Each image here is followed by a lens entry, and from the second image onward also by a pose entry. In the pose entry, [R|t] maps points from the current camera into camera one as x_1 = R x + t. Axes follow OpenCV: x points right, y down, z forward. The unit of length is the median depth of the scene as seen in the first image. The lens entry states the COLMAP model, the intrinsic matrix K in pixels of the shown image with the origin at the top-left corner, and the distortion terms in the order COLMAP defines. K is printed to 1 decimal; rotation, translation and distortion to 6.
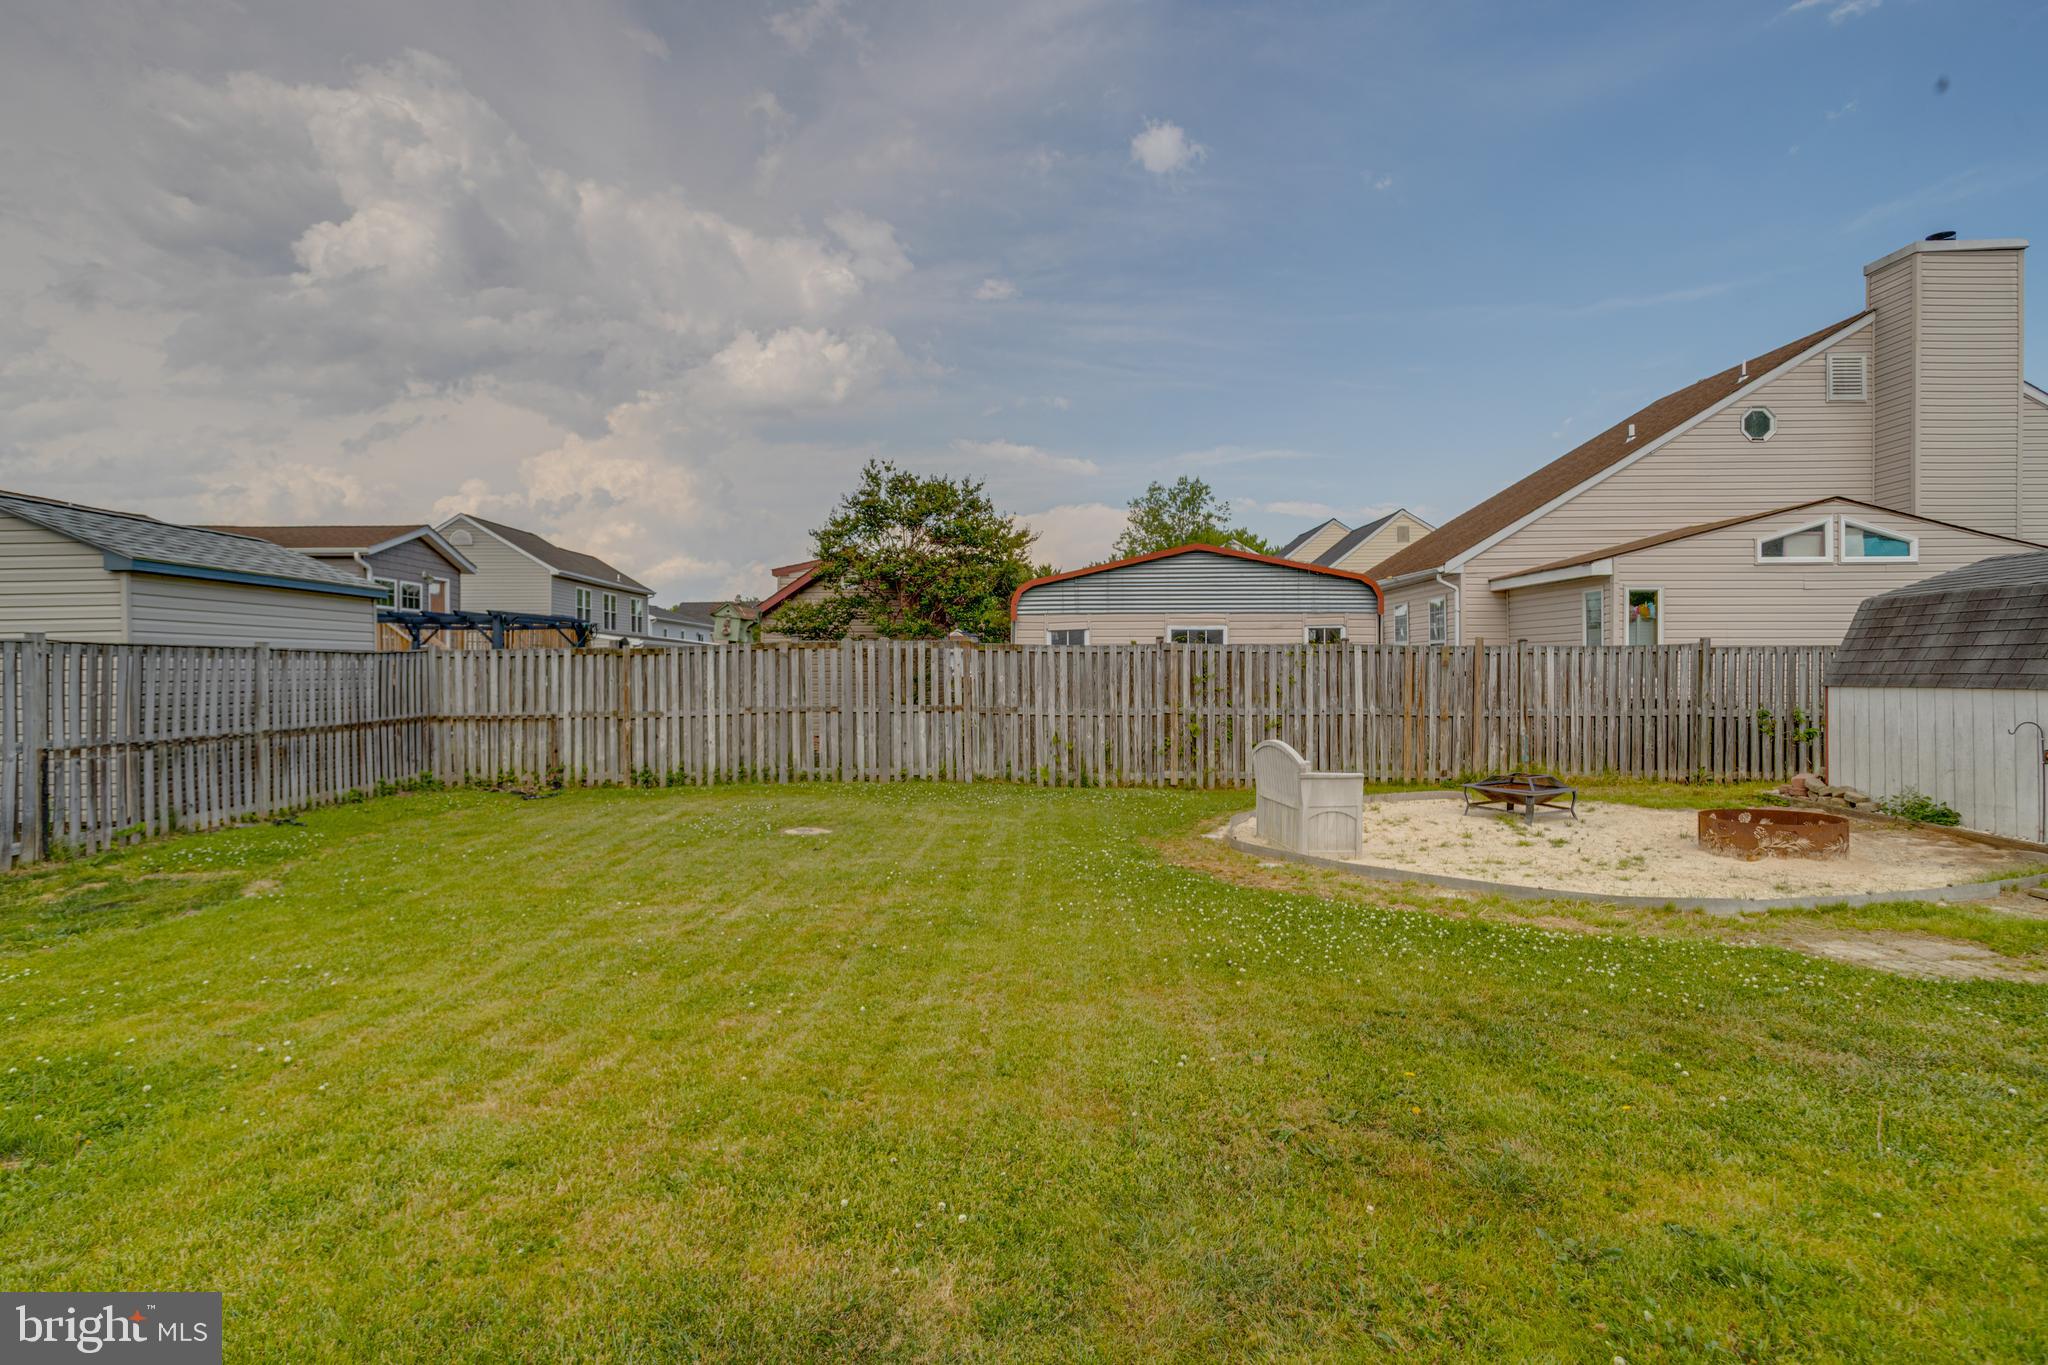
lens RADIAL K [[1071.0, 0, 1000.4], [0, 1071.0, 689.2], [0, 0, 1]] dist [-0.048059, 0.041512]
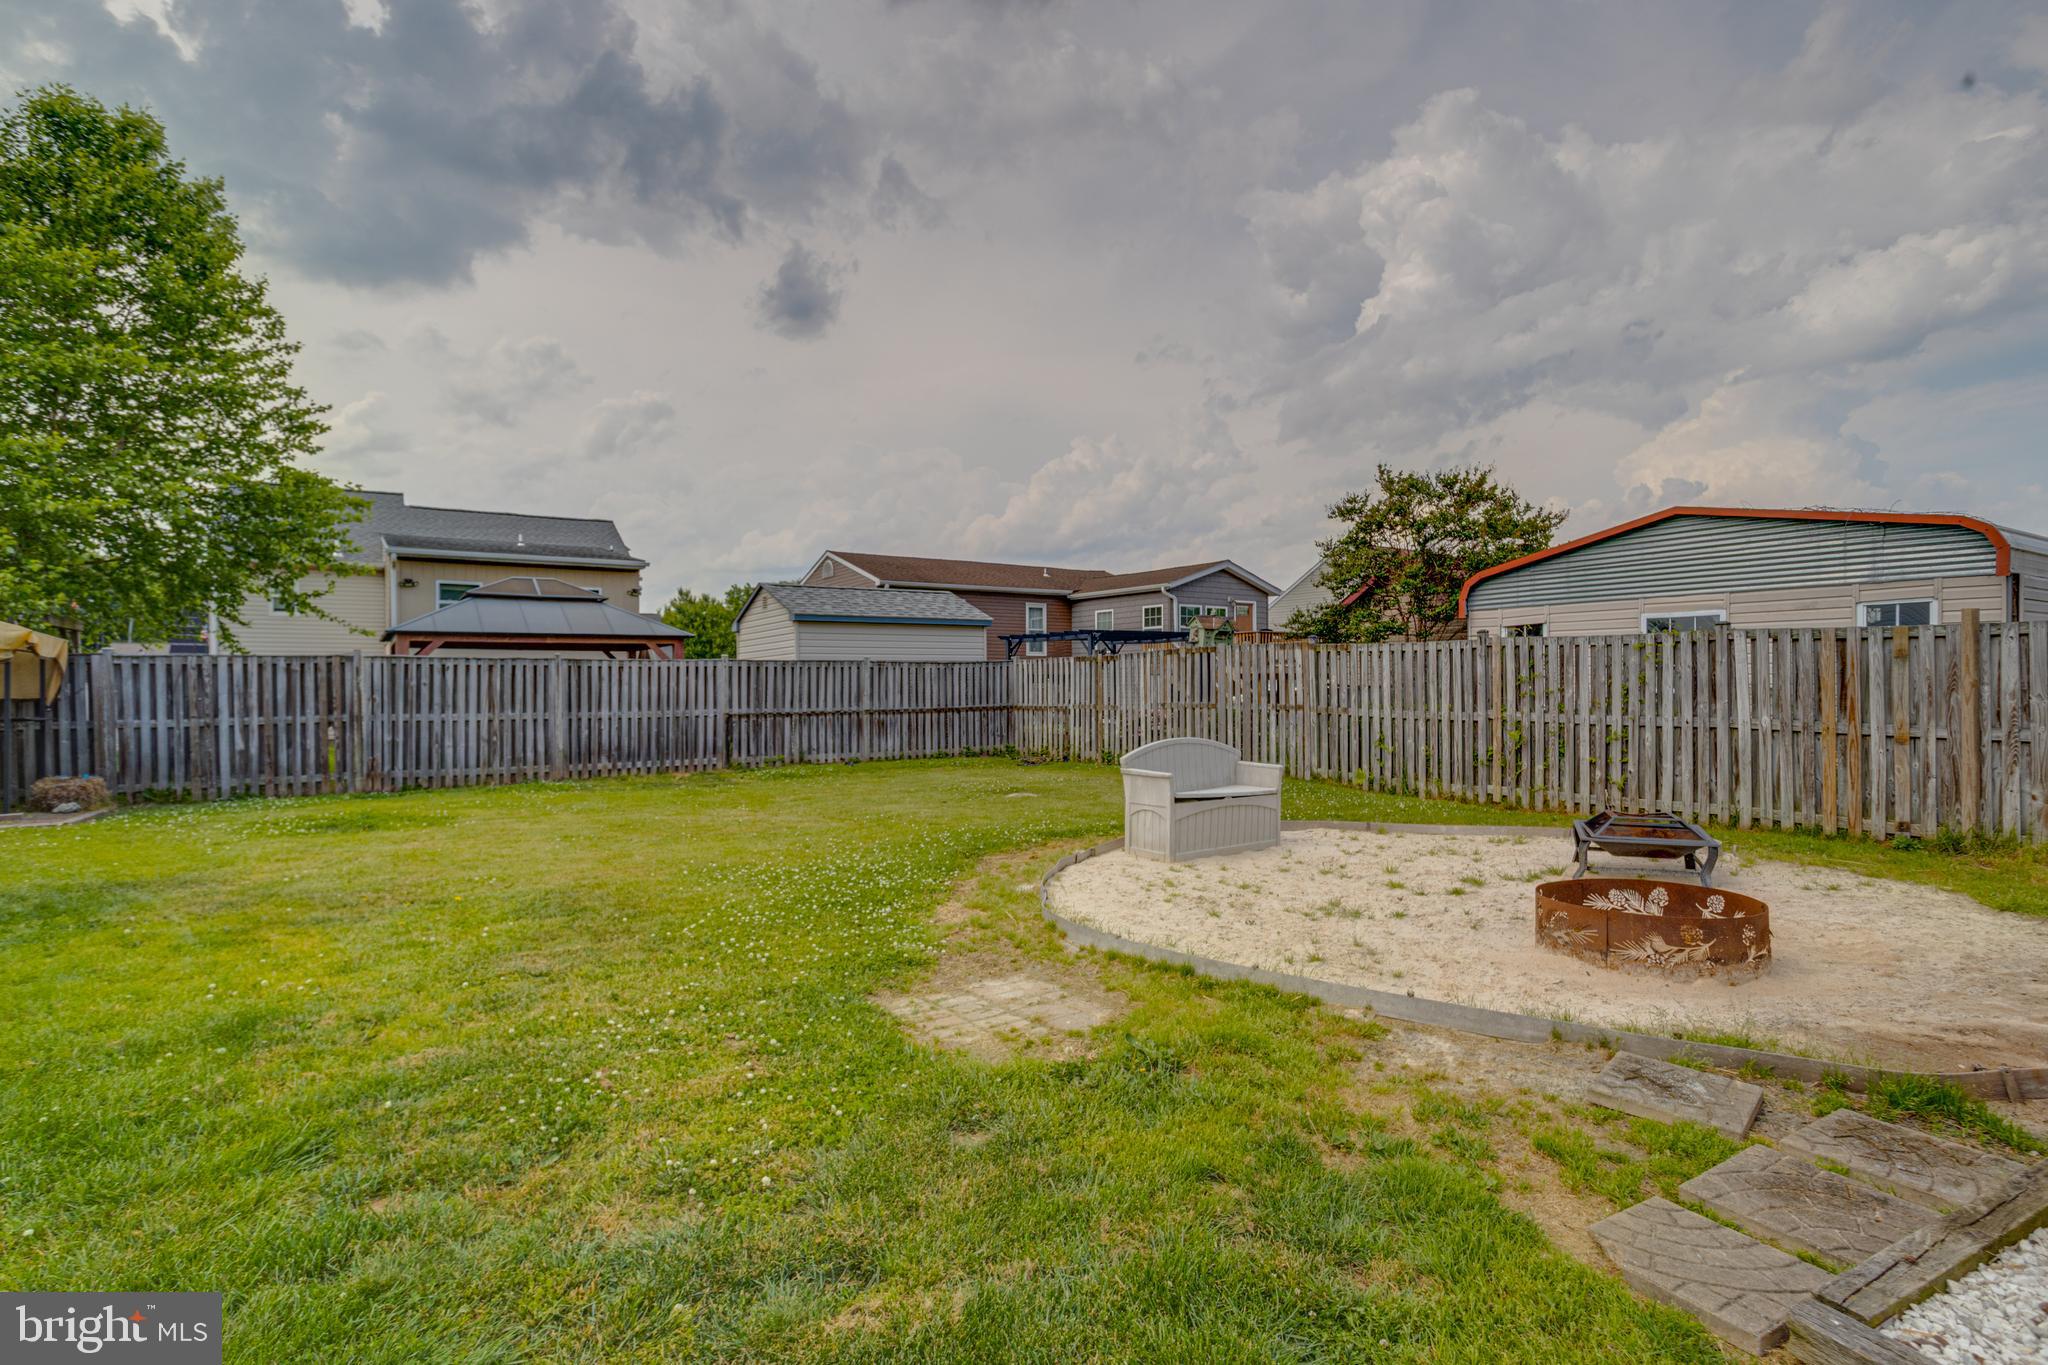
lens RADIAL K [[1015.1, 0, 1015.6], [0, 1015.1, 712.0], [0, 0, 1]] dist [-0.050154, 0.035024]
pose [[0.563452, 0.024739, -0.825779, 0.611559], [-0.010456, 0.999685, 0.022815, 0.002560], [0.826083, -0.004221, 0.563533, 0.223529]]
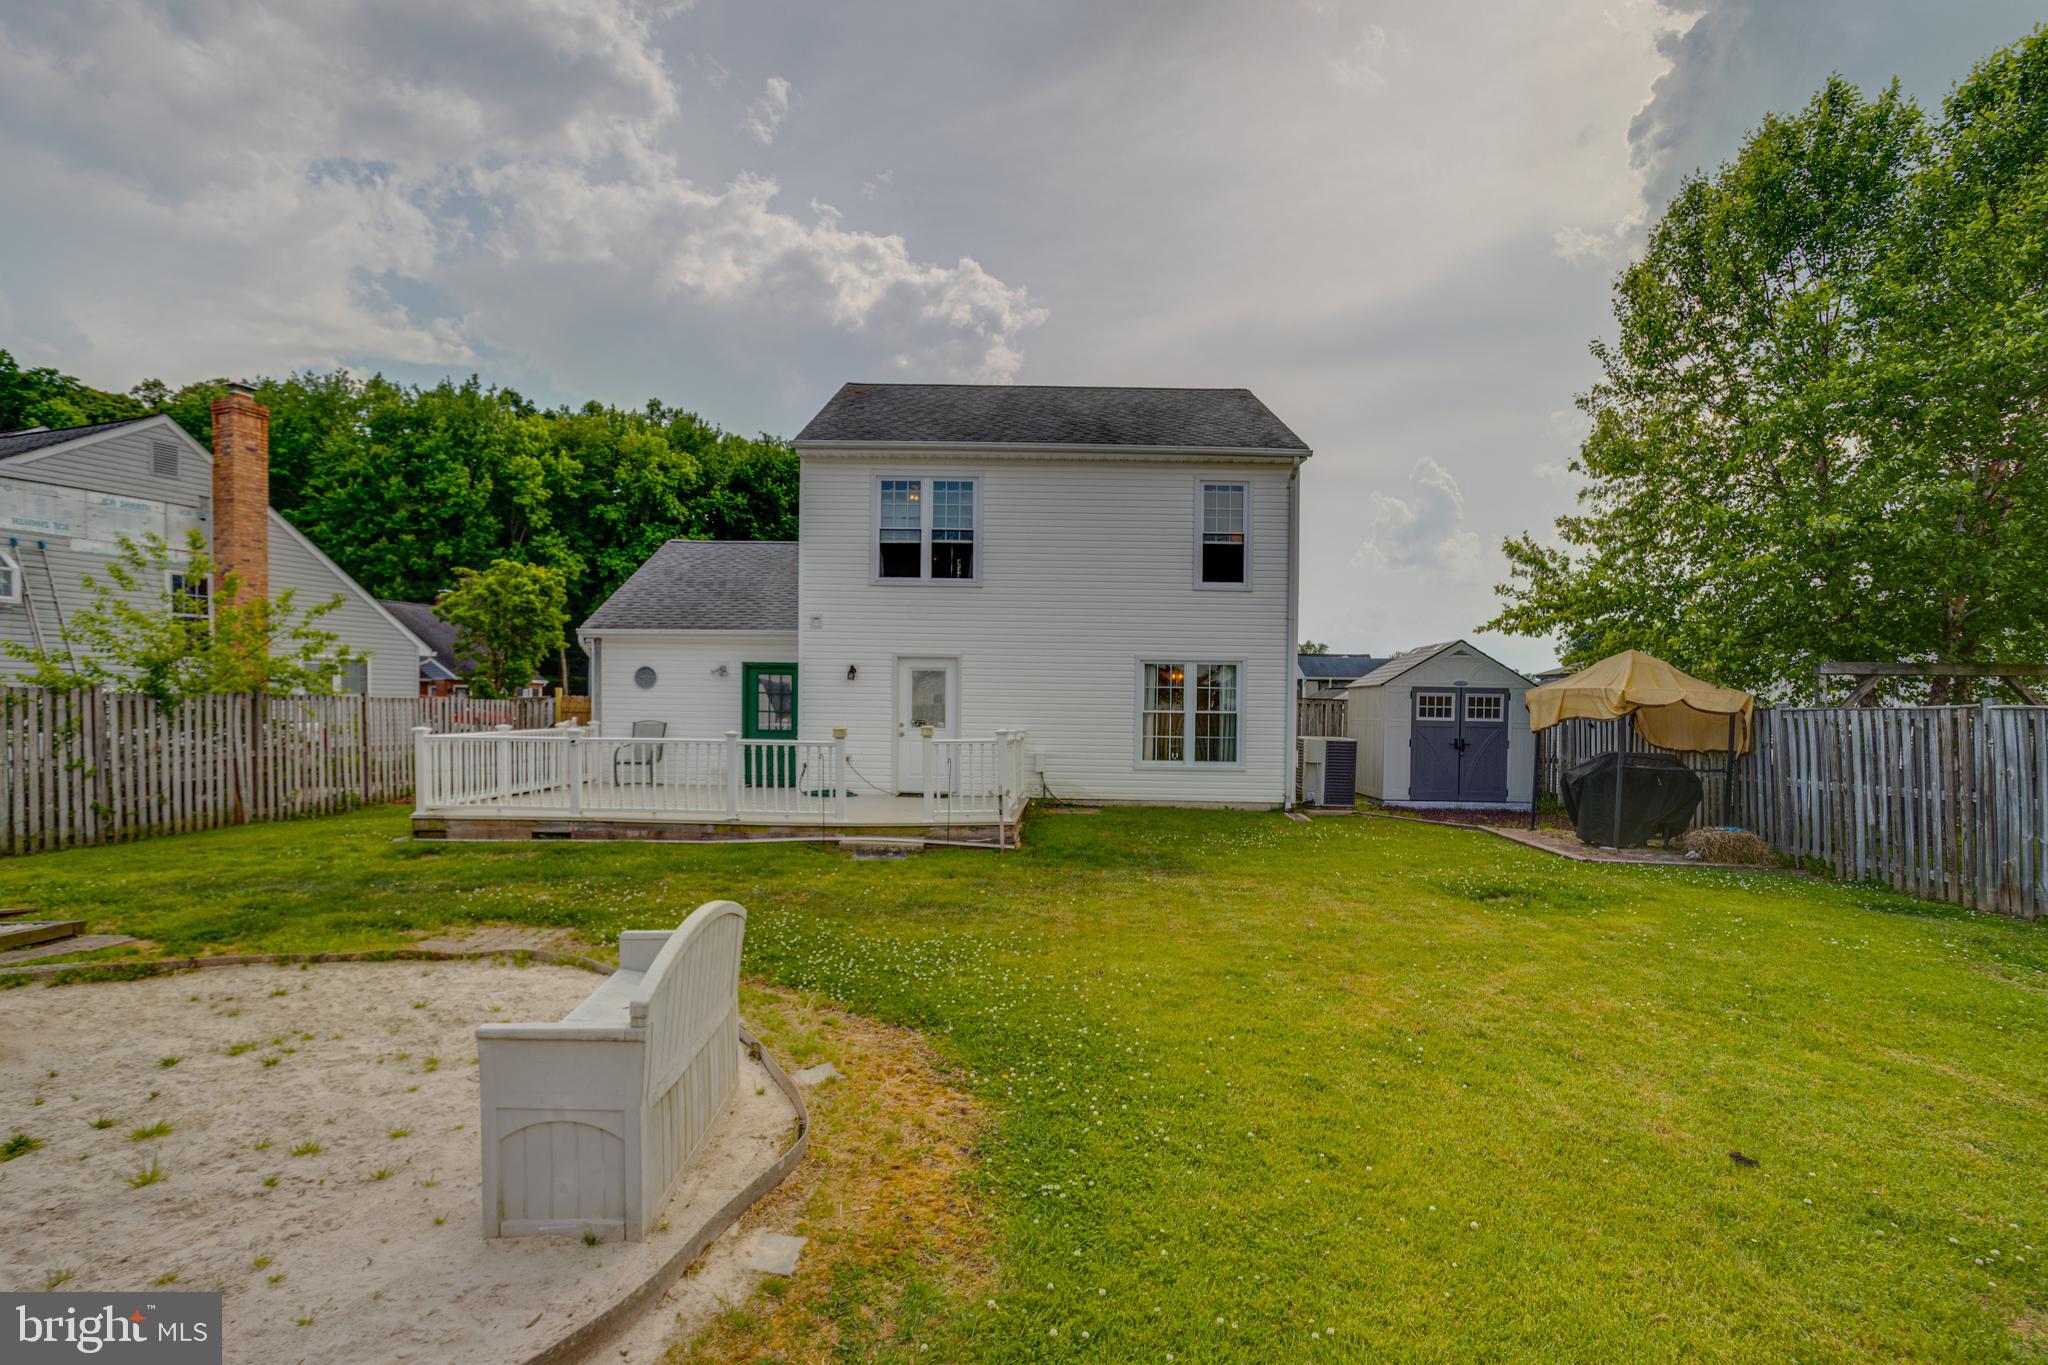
lens RADIAL K [[1071.0, 0, 1000.4], [0, 1071.0, 689.2], [0, 0, 1]] dist [-0.048059, 0.041512]
pose [[-0.999854, -0.011764, -0.012429, 0.114056], [-0.011748, 0.999930, -0.001379, -0.027500], [0.012444, -0.001232, -0.999922, 0.936168]]
